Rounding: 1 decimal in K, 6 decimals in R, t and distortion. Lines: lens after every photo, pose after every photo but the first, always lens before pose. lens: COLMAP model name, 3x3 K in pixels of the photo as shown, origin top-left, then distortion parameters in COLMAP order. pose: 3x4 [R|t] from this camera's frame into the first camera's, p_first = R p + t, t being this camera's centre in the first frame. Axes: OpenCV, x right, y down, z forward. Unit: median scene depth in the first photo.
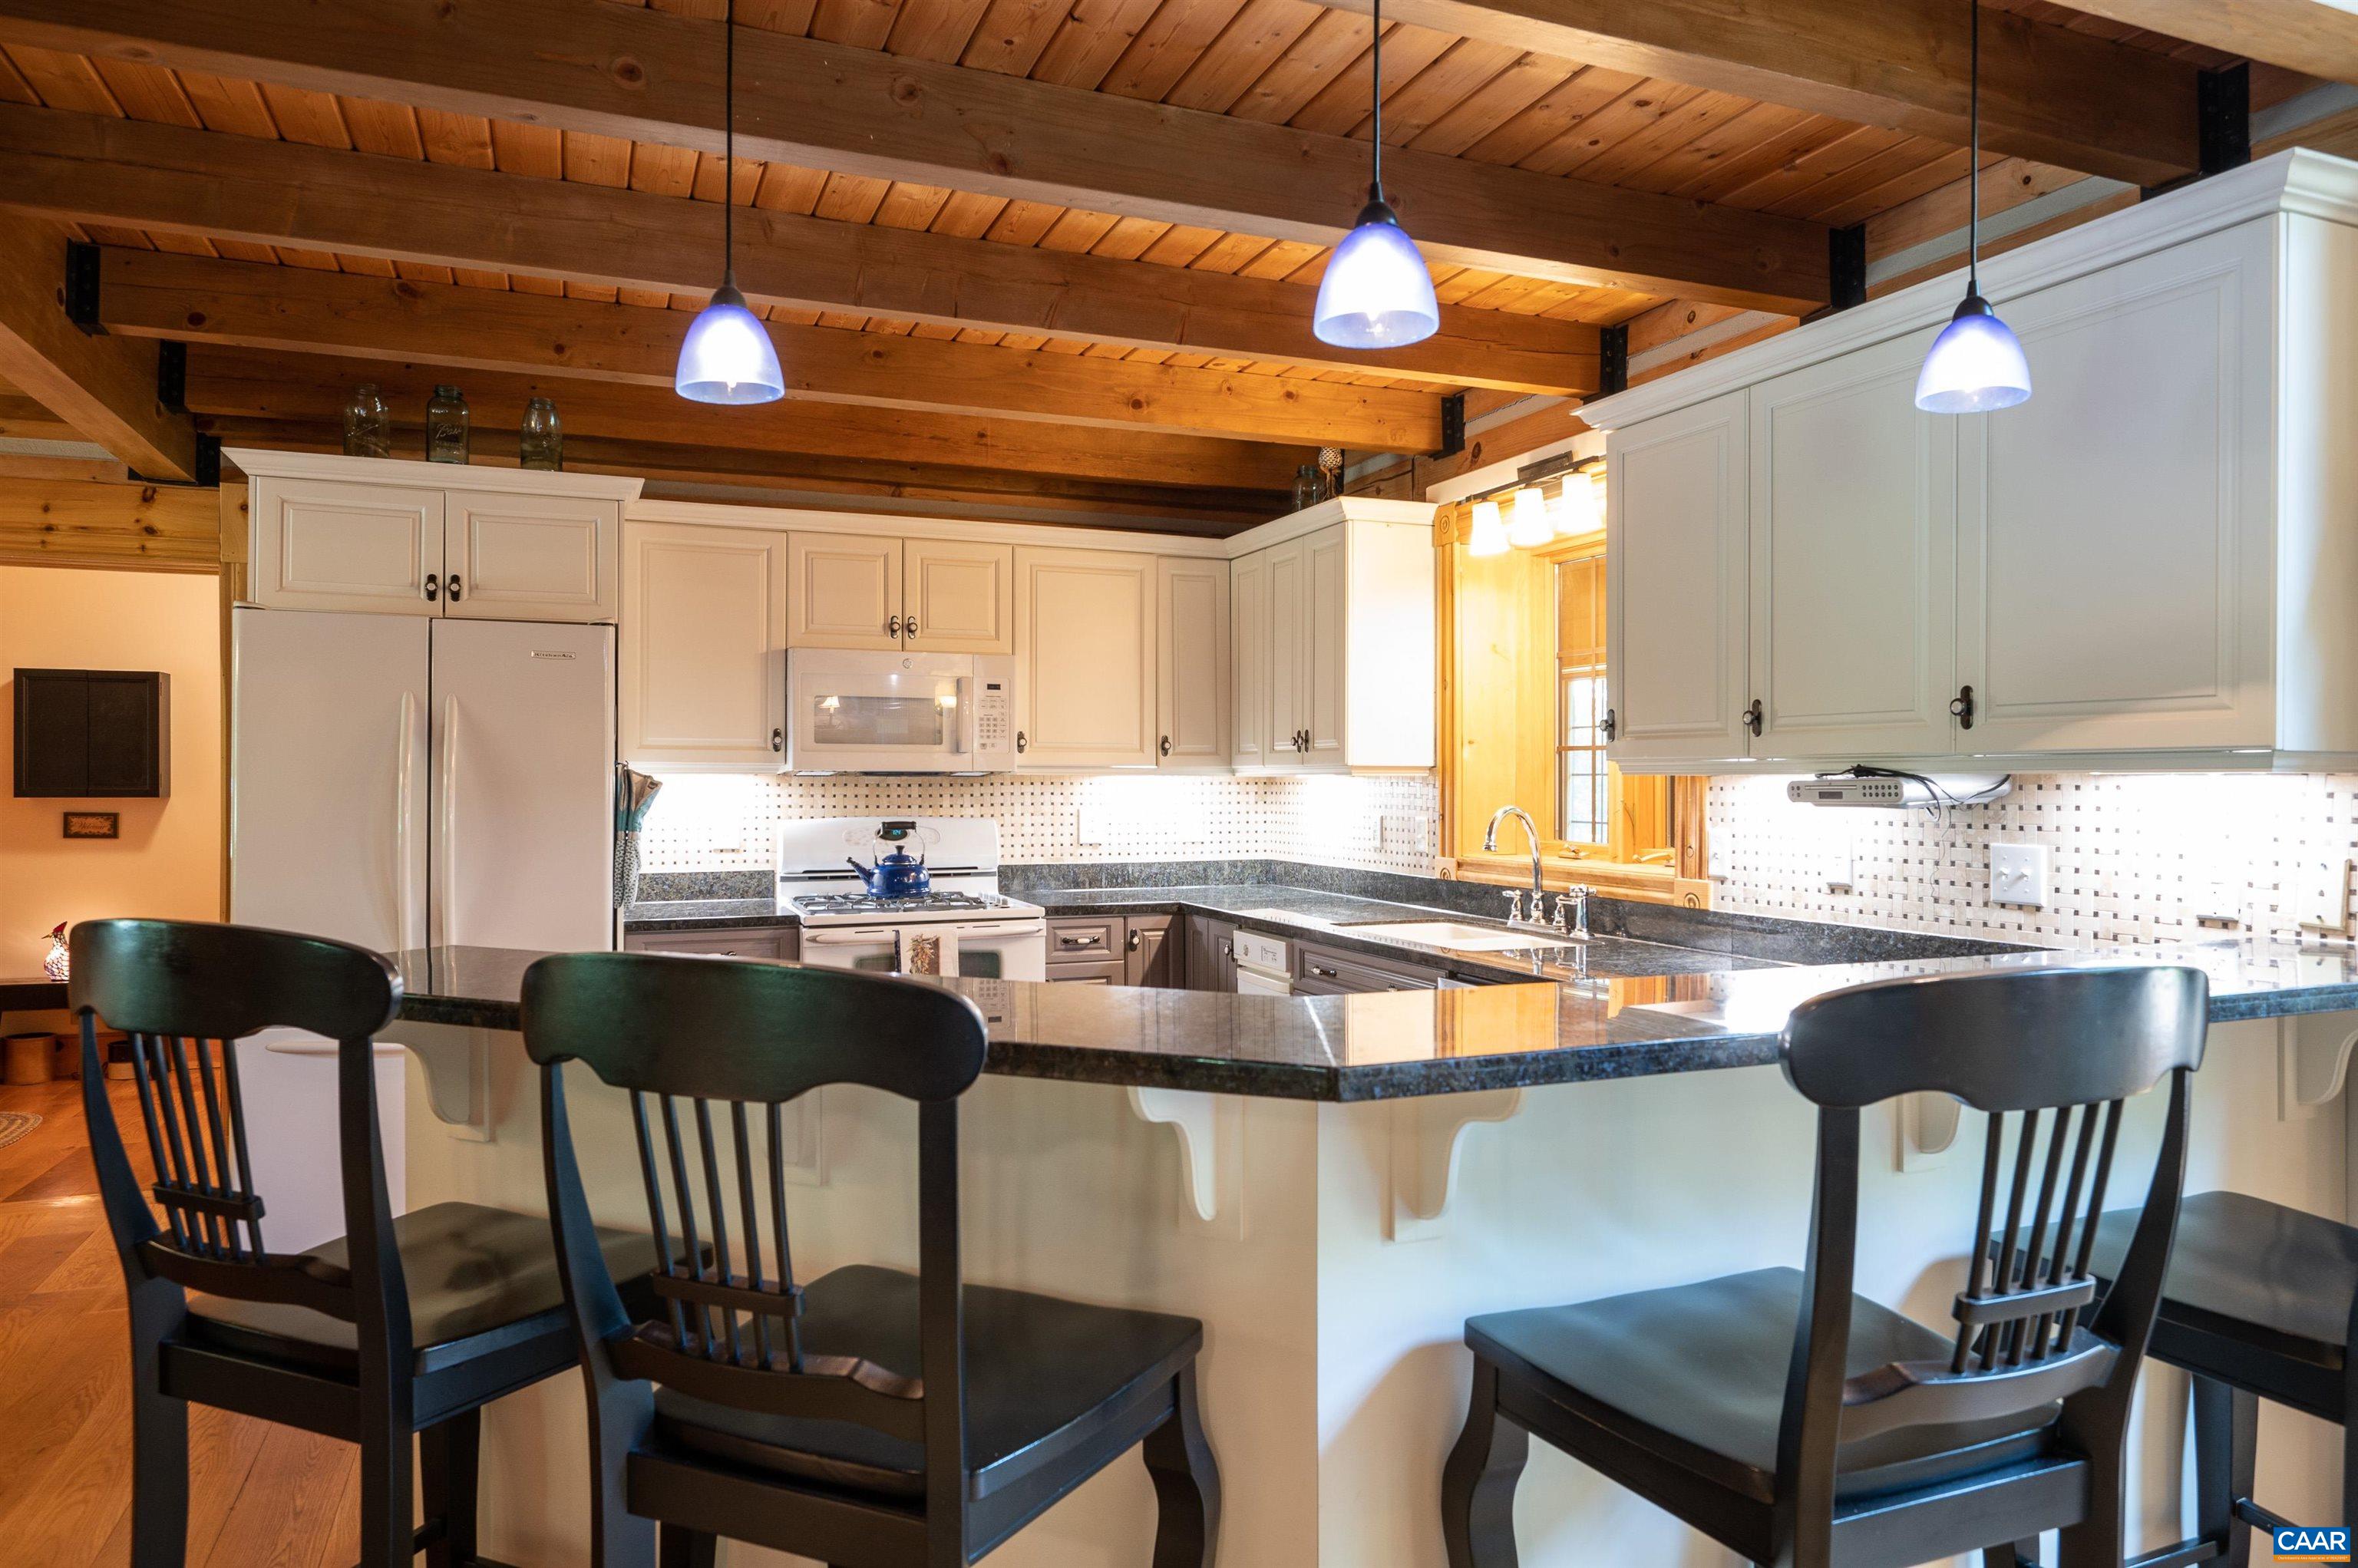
lens RADIAL K [[1500.4, 0, 1179.0], [0, 1500.4, 784.0], [0, 0, 1]] dist [-0.000442, -0.000281]
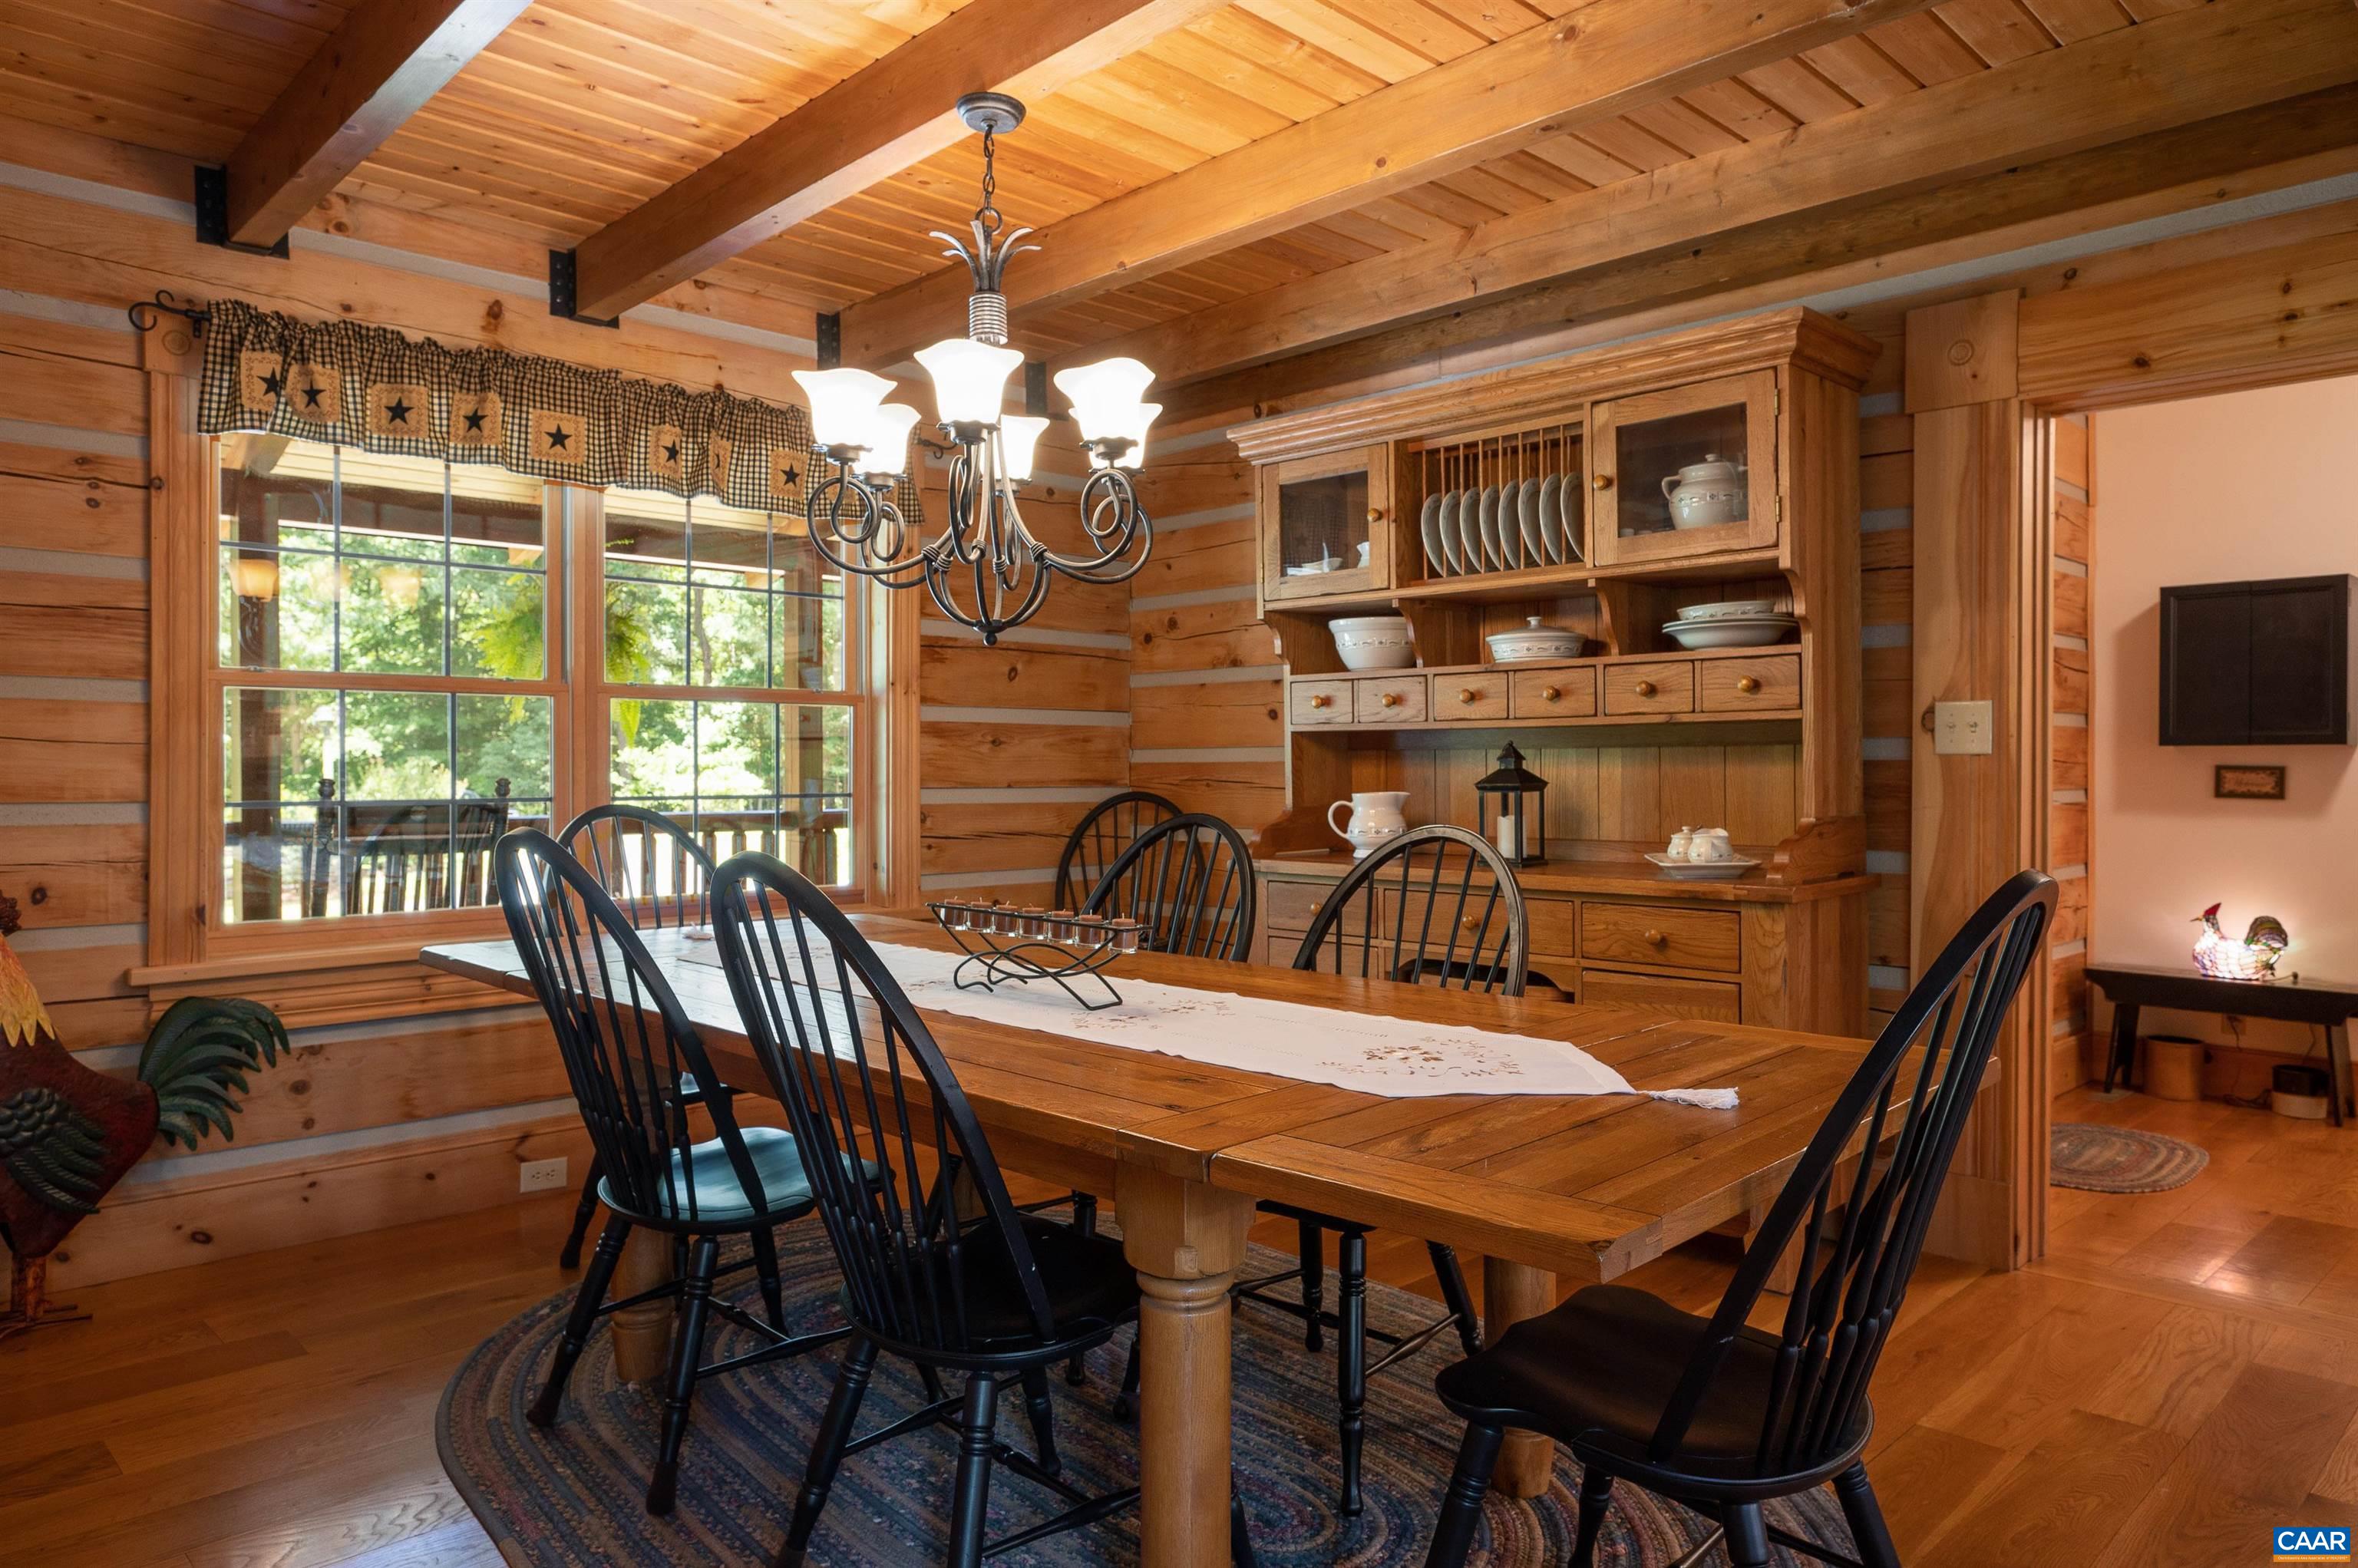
lens RADIAL K [[1508.9, 0, 1179.0], [0, 1508.9, 784.0], [0, 0, 1]] dist [0.000887, 0.000541]
pose [[0.378687, 0.006070, -0.925505, -0.212481], [0.000145, 0.999978, 0.006618, 0.023560], [0.925525, -0.002640, 0.378678, 0.190396]]
